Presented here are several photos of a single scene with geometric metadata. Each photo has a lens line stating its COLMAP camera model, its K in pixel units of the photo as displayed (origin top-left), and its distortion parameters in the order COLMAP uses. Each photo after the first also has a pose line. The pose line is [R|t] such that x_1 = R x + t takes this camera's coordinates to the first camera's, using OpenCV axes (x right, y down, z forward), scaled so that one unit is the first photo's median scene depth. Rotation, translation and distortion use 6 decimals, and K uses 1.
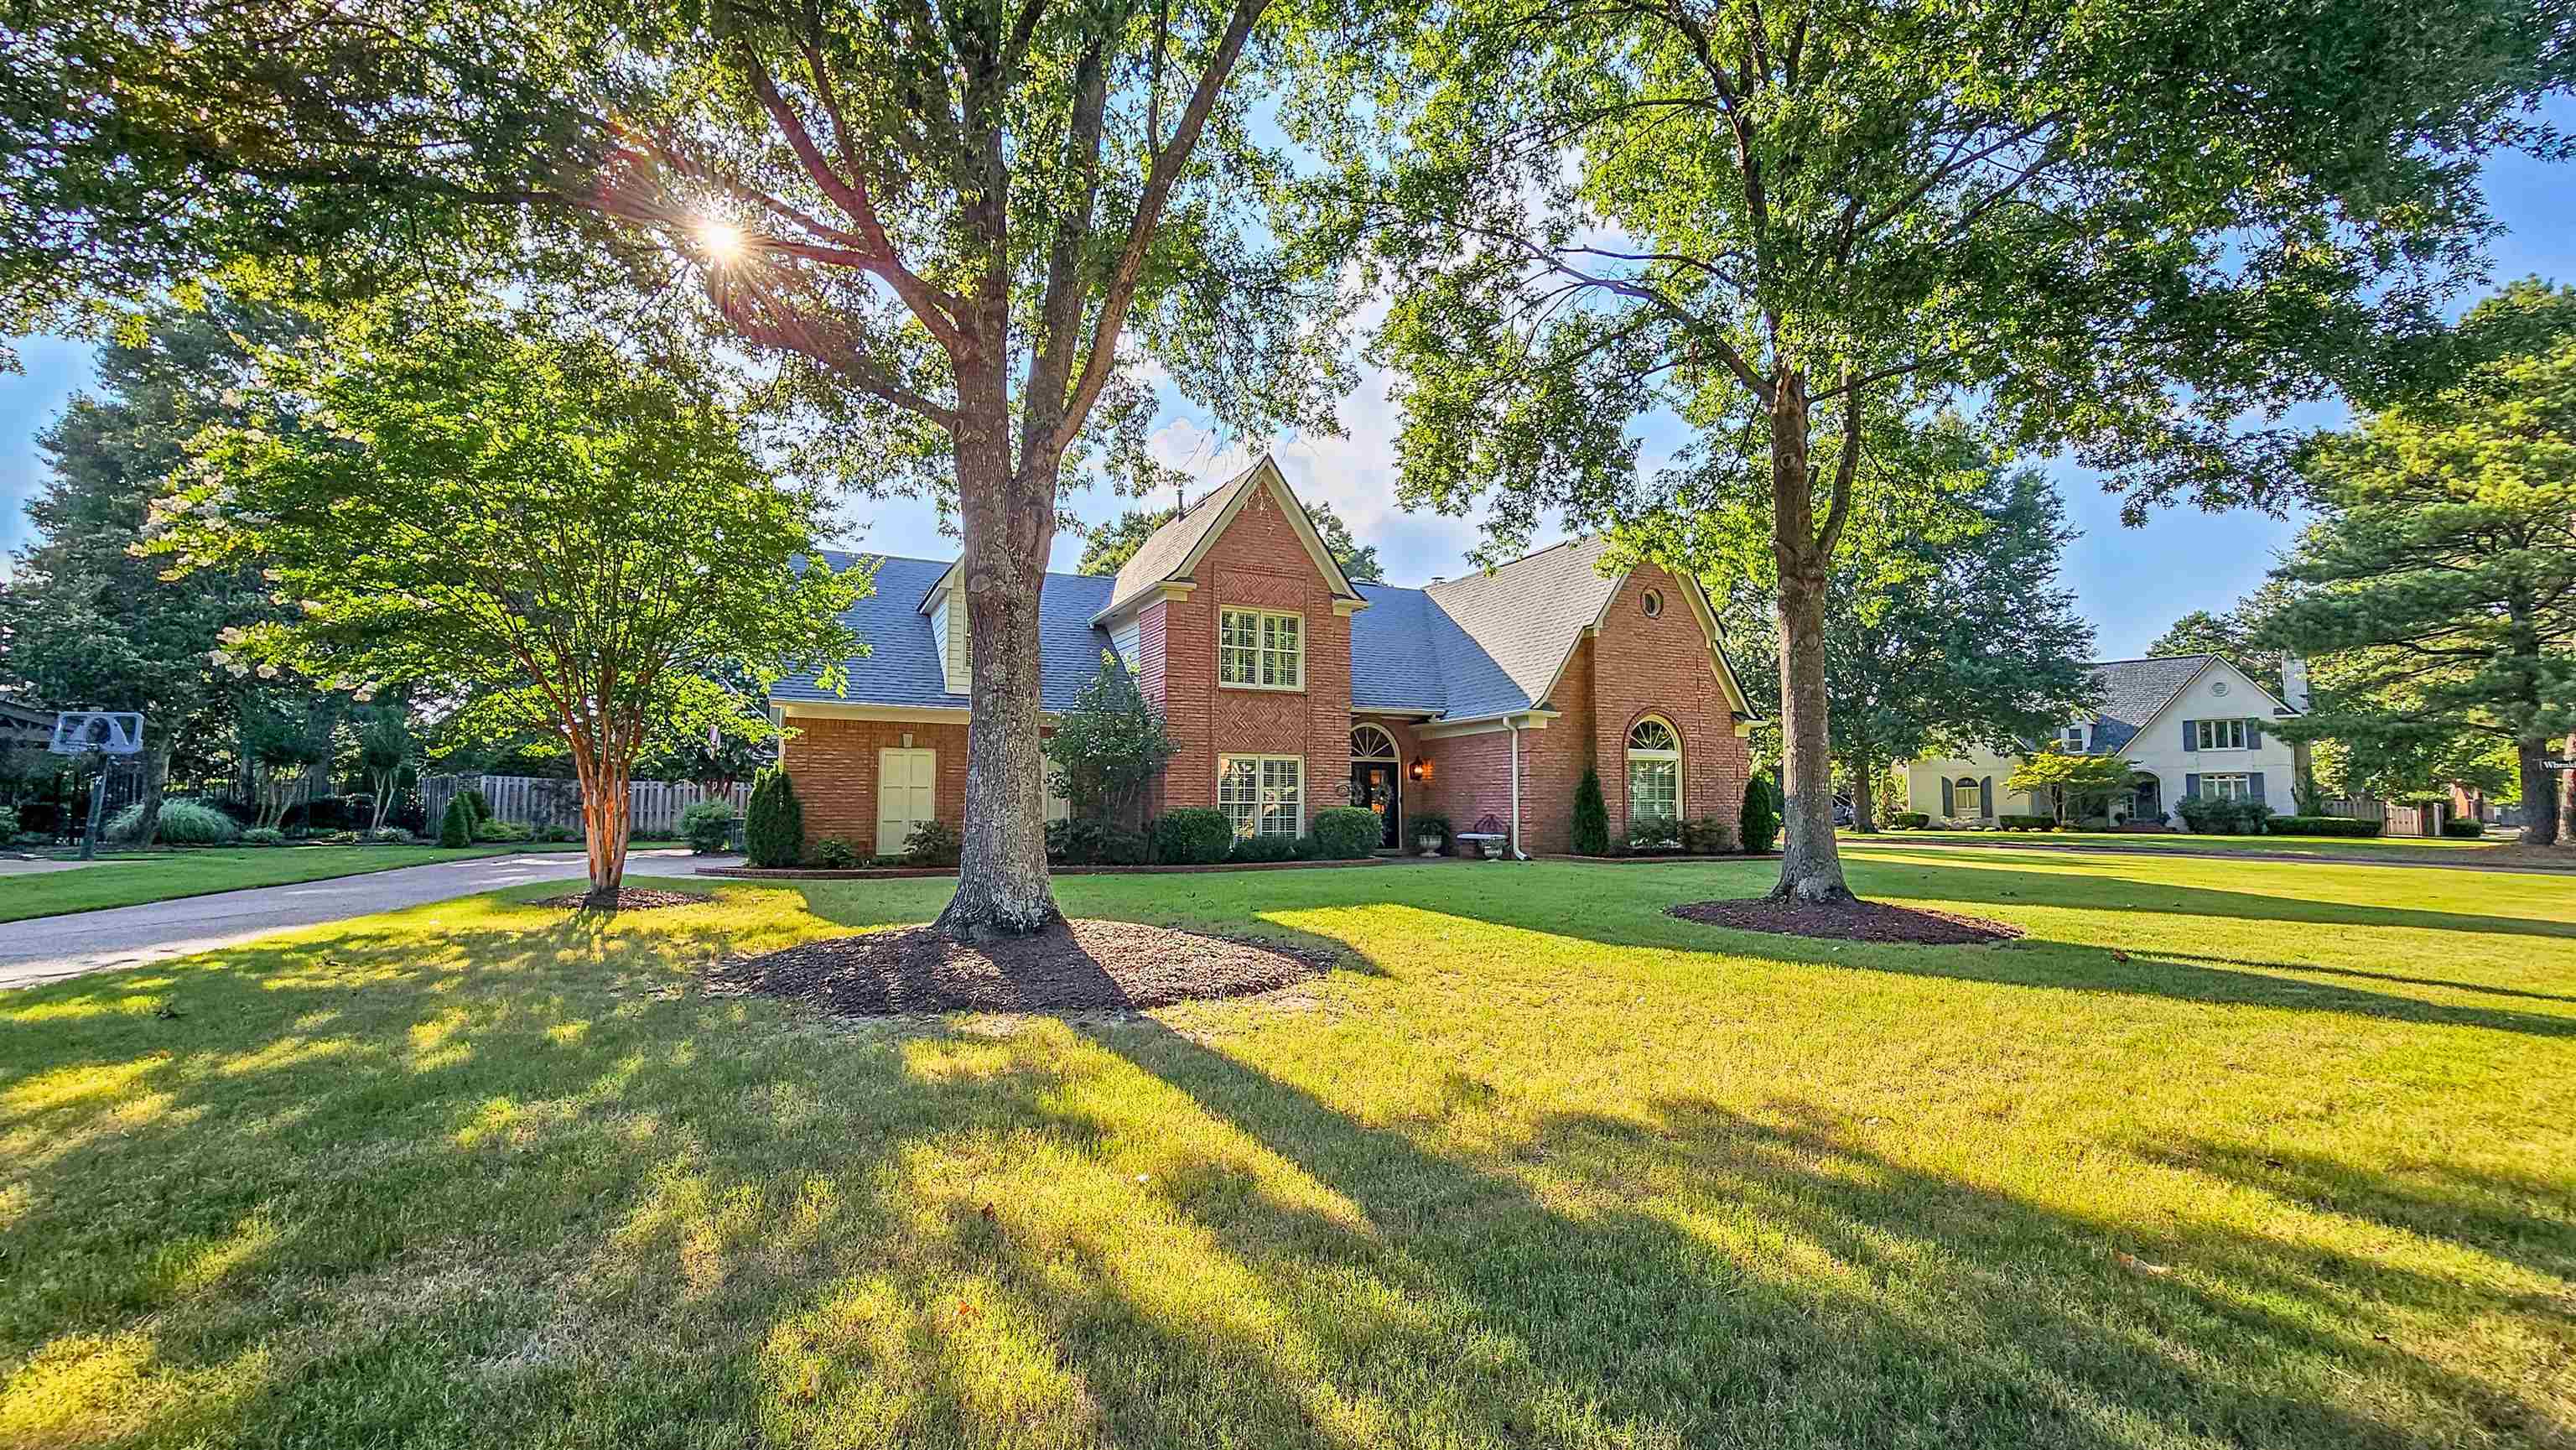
lens RADIAL K [[1057.7, 0, 1288.2], [0, 1057.7, 726.7], [0, 0, 1]] dist [0.006264, -0.000792]
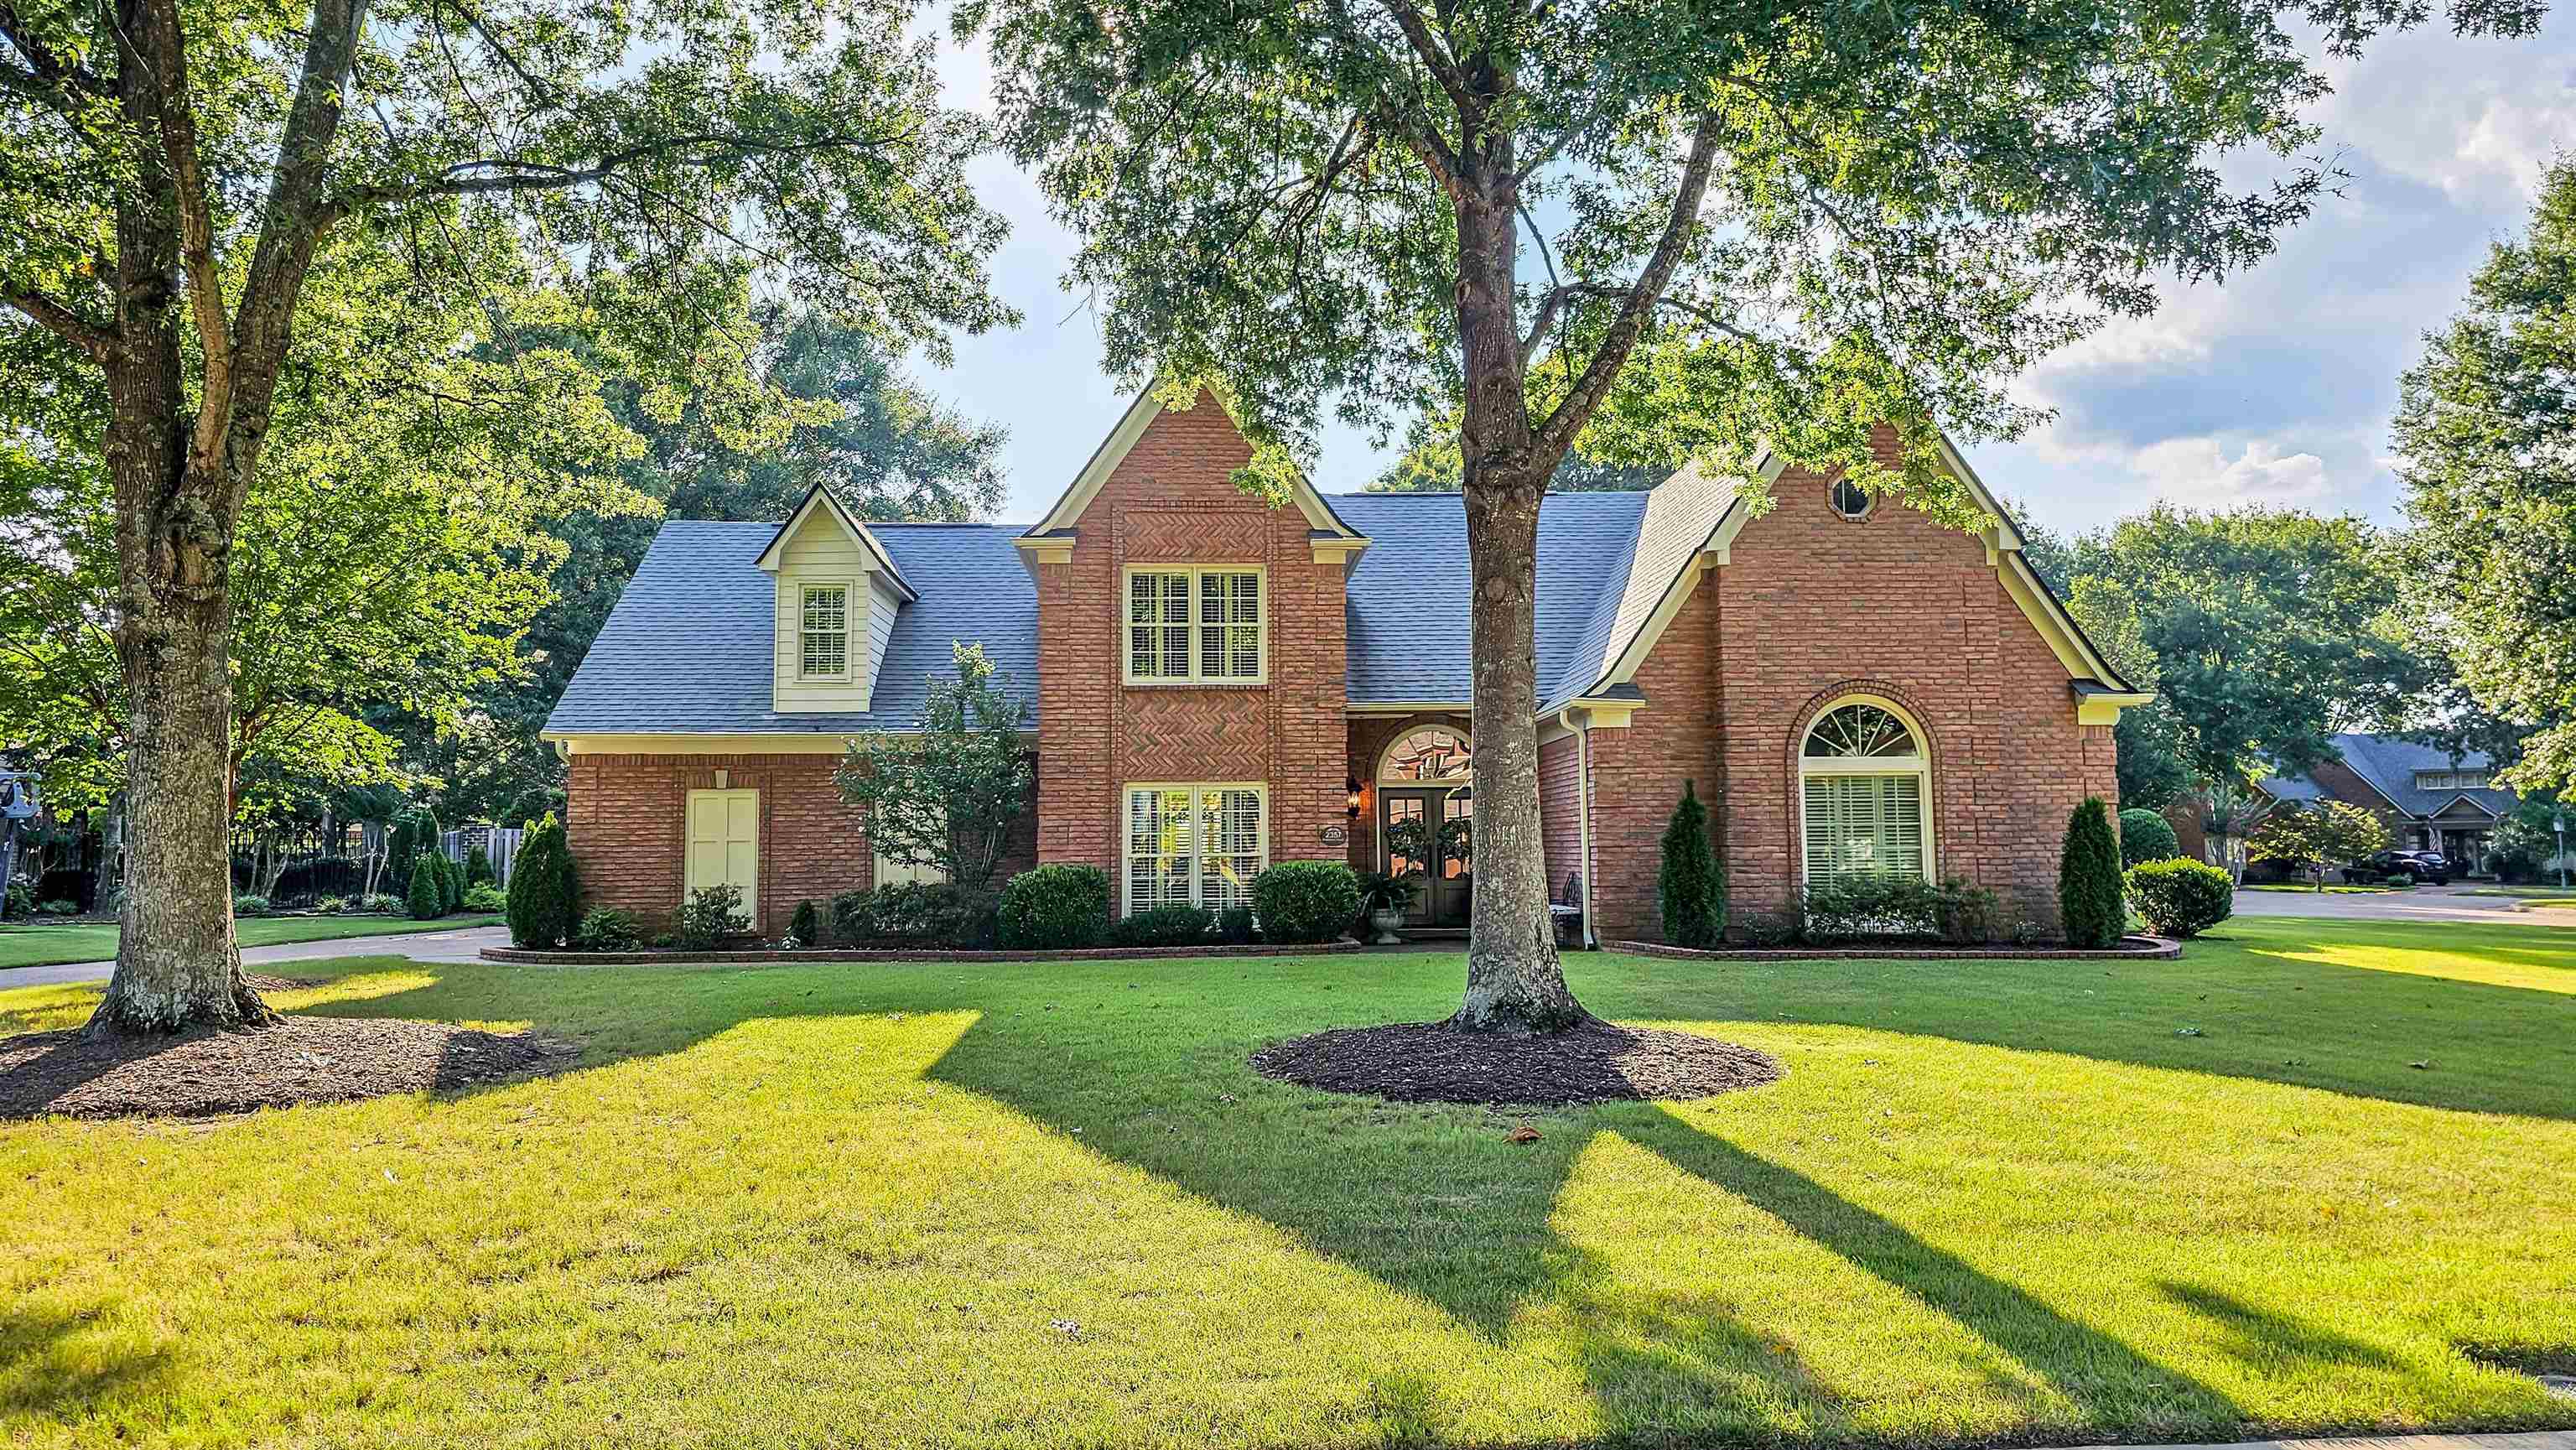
lens RADIAL K [[1708.1, 0, 1288.0], [0, 1708.1, 720.7], [0, 0, 1]] dist [0.012467, 0.000488]
pose [[0.922103, -0.040289, -0.384841, 0.435248], [0.040612, 0.999148, -0.007292, -0.003019], [0.384807, -0.008905, 0.922954, 0.038031]]
